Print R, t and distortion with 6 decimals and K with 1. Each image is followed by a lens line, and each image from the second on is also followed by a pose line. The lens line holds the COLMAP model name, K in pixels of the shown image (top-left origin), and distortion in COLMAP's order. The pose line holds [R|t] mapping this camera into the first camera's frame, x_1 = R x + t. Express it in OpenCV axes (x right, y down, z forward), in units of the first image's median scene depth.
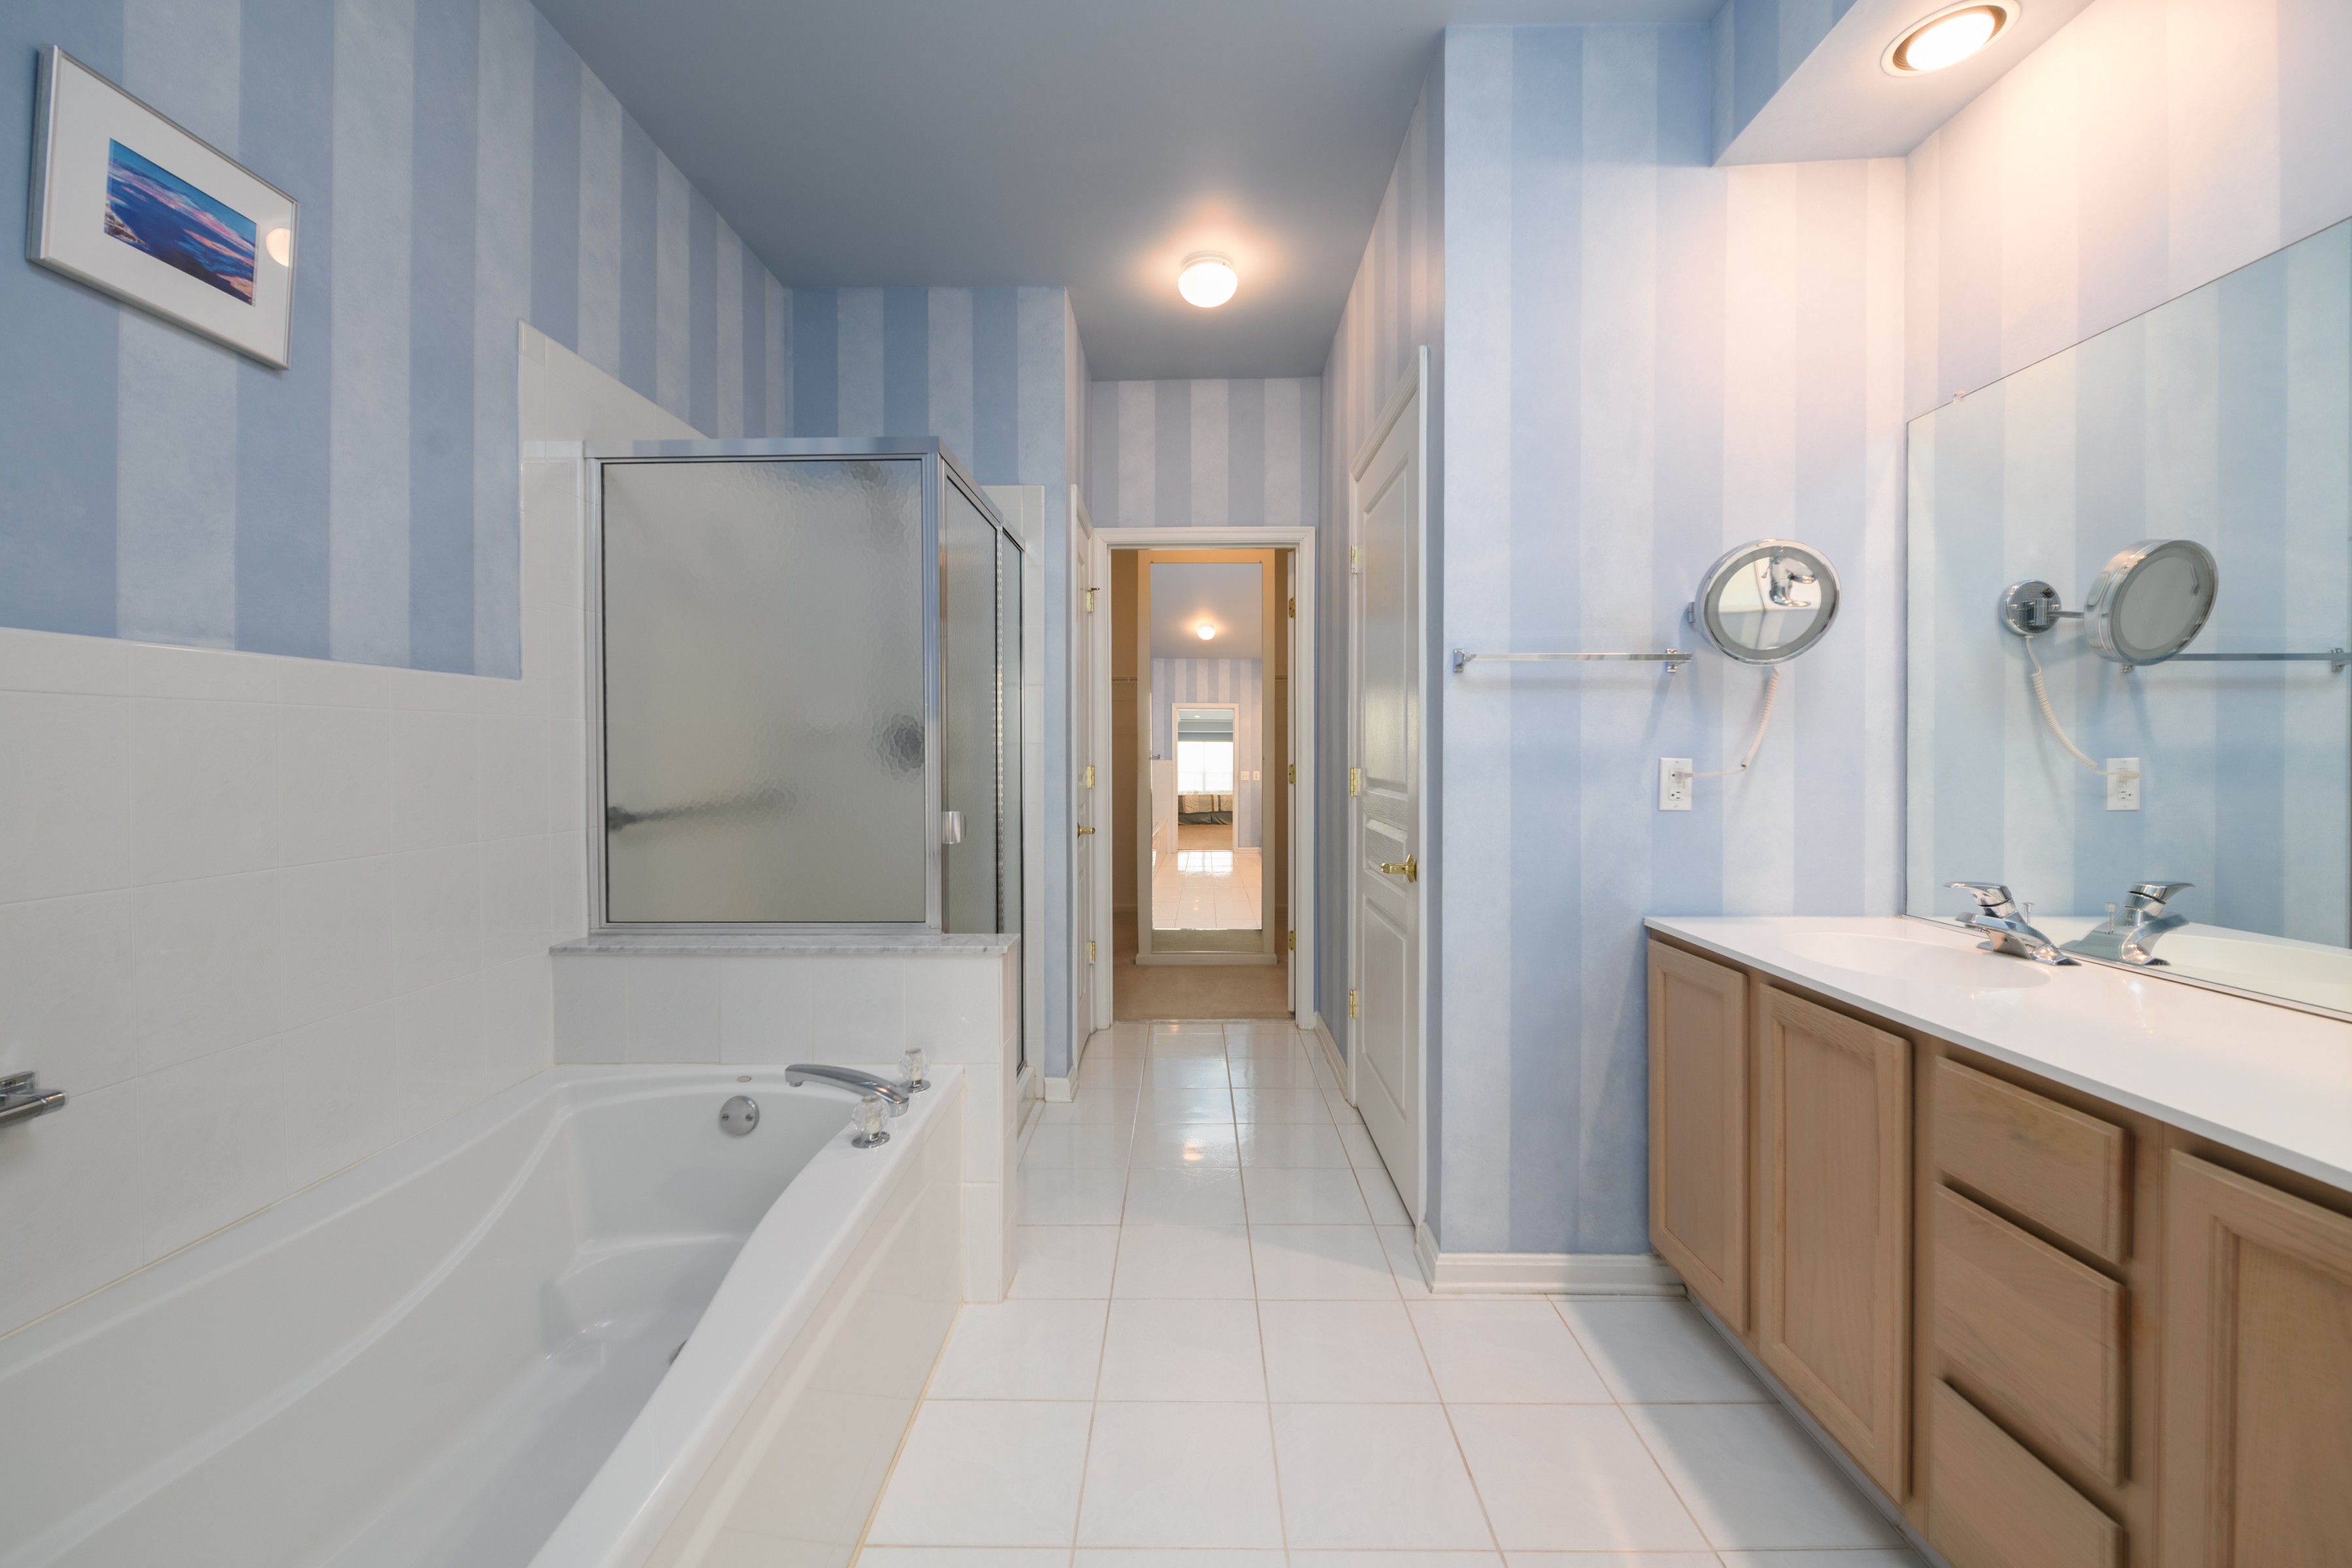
lens RADIAL K [[923.8, 0, 1182.0], [0, 923.8, 766.3], [0, 0, 1]] dist [0.001277, -0.002499]
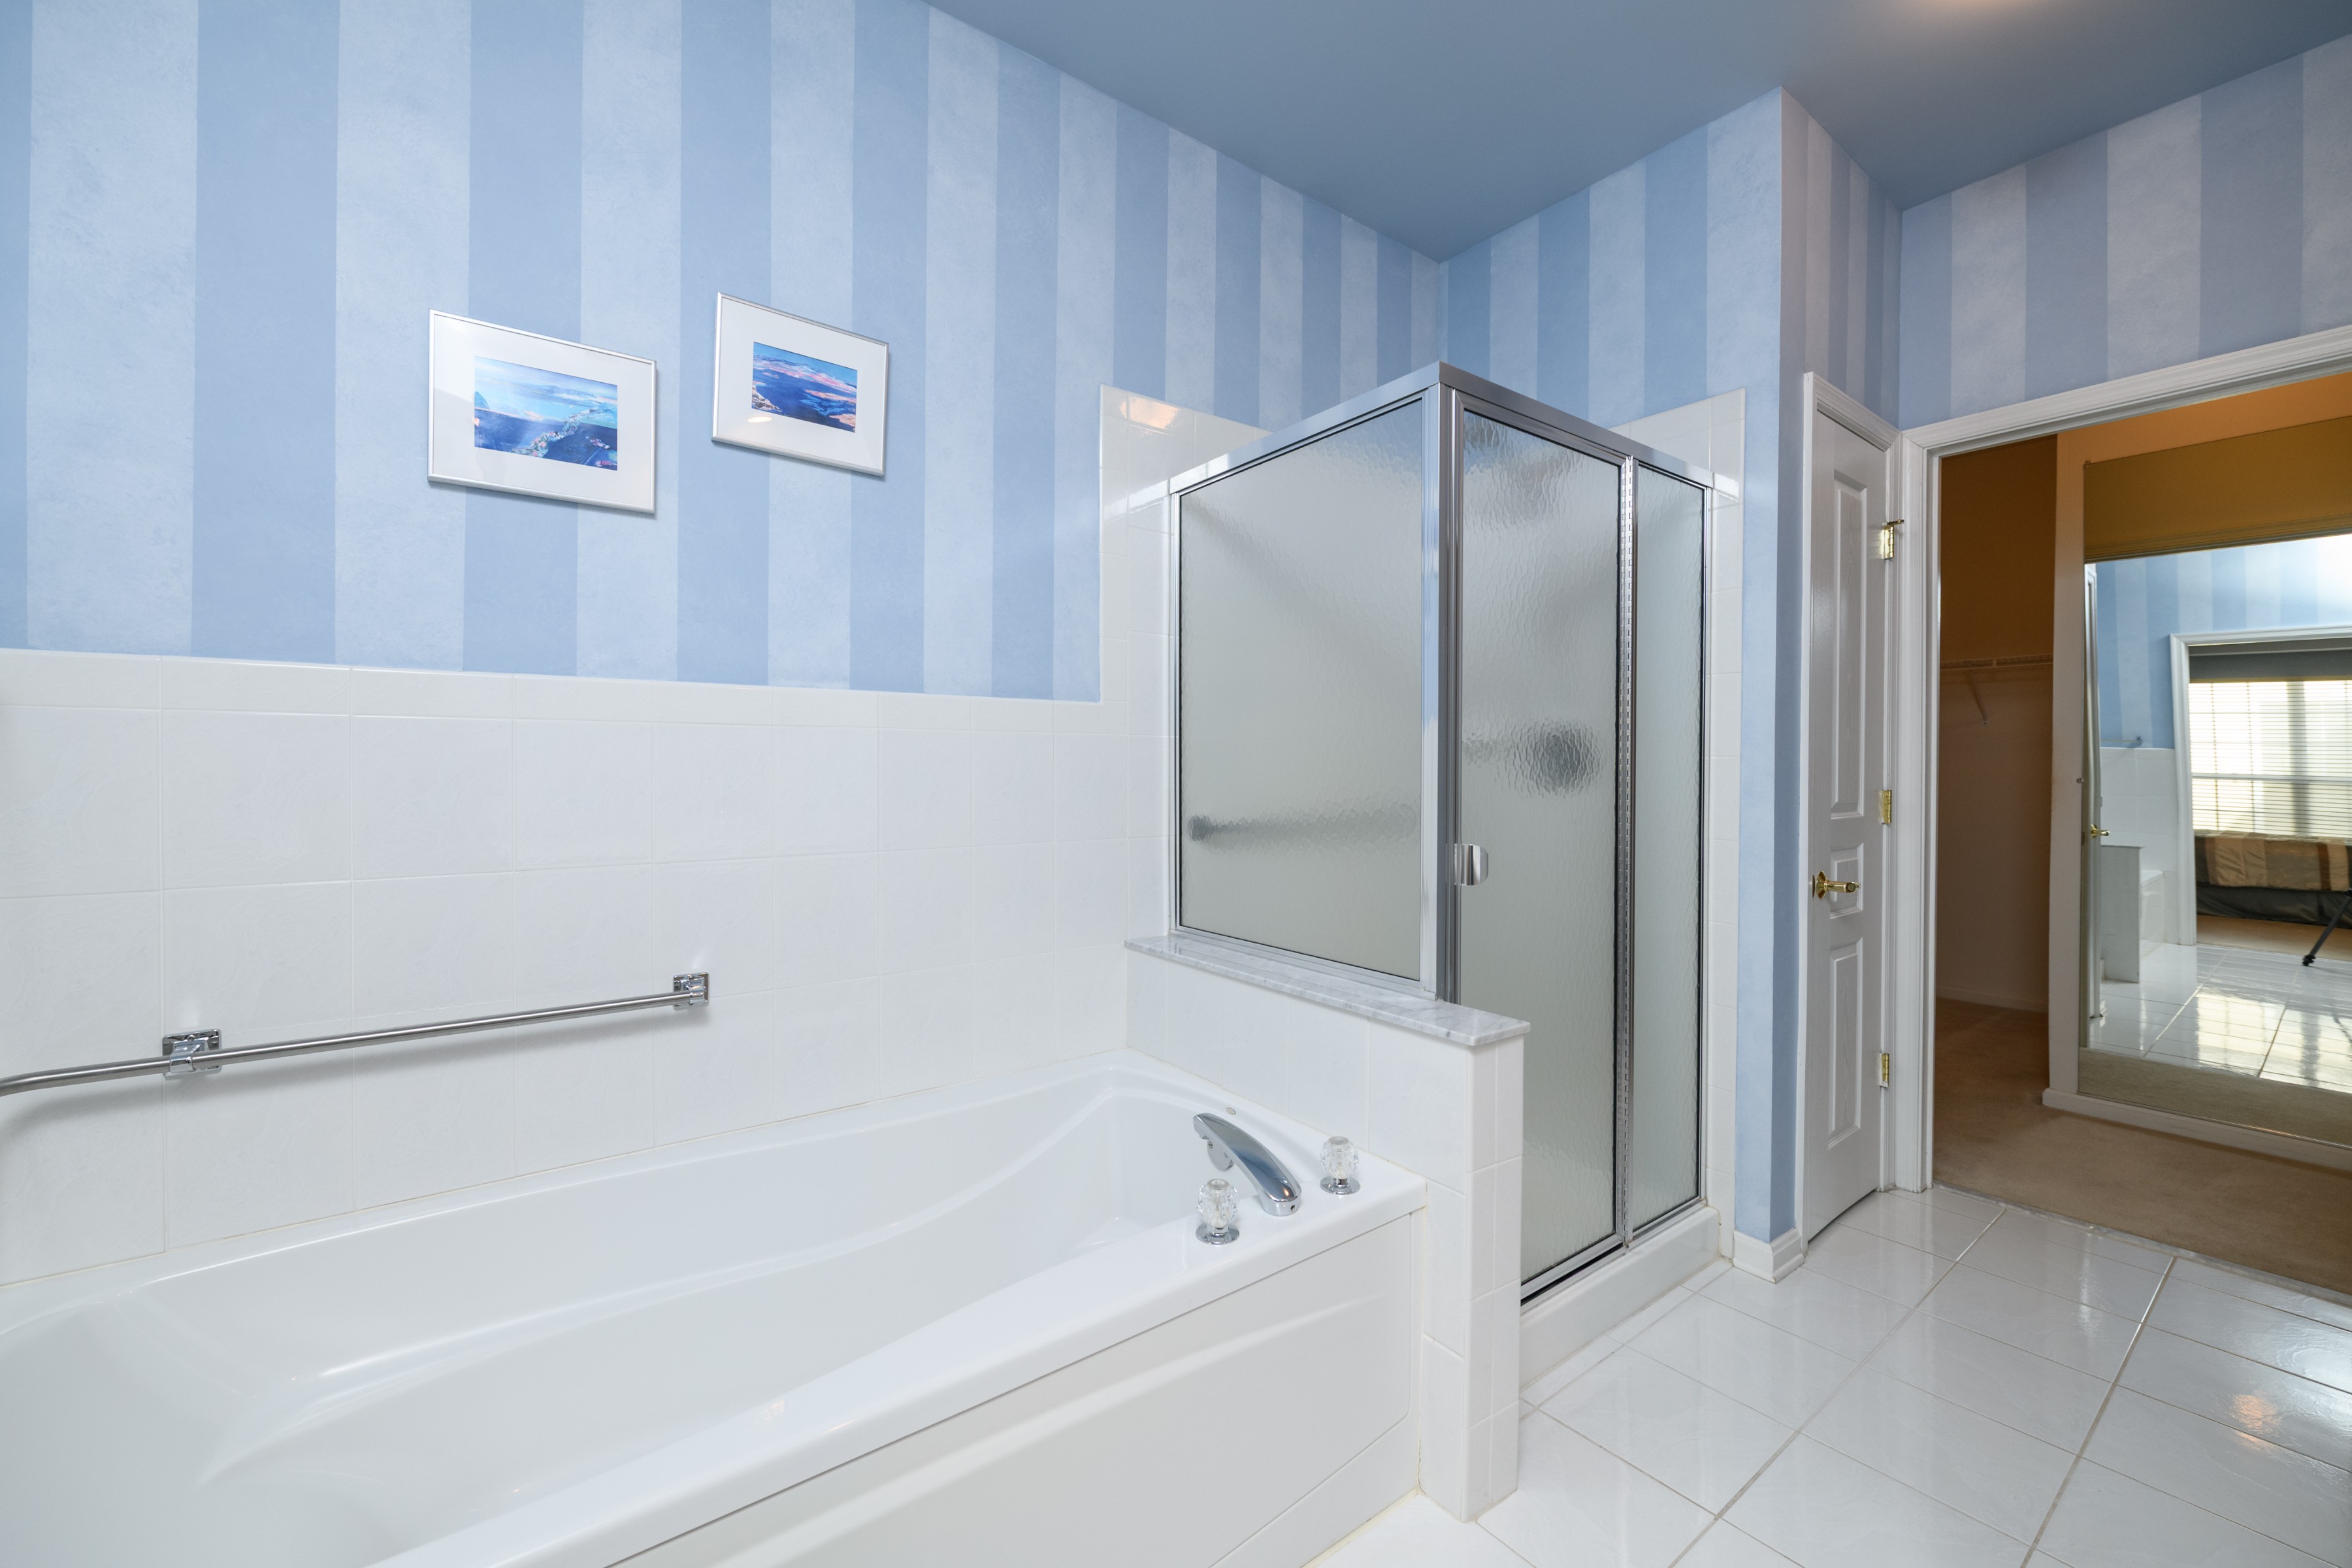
lens RADIAL K [[923.8, 0, 1172.7], [0, 923.8, 780.6], [0, 0, 1]] dist [0.001277, -0.002499]
pose [[0.607199, 0.015250, -0.794404, 0.261033], [-0.017281, 0.999833, 0.005985, -0.005504], [0.794362, 0.010094, 0.607361, 0.410126]]
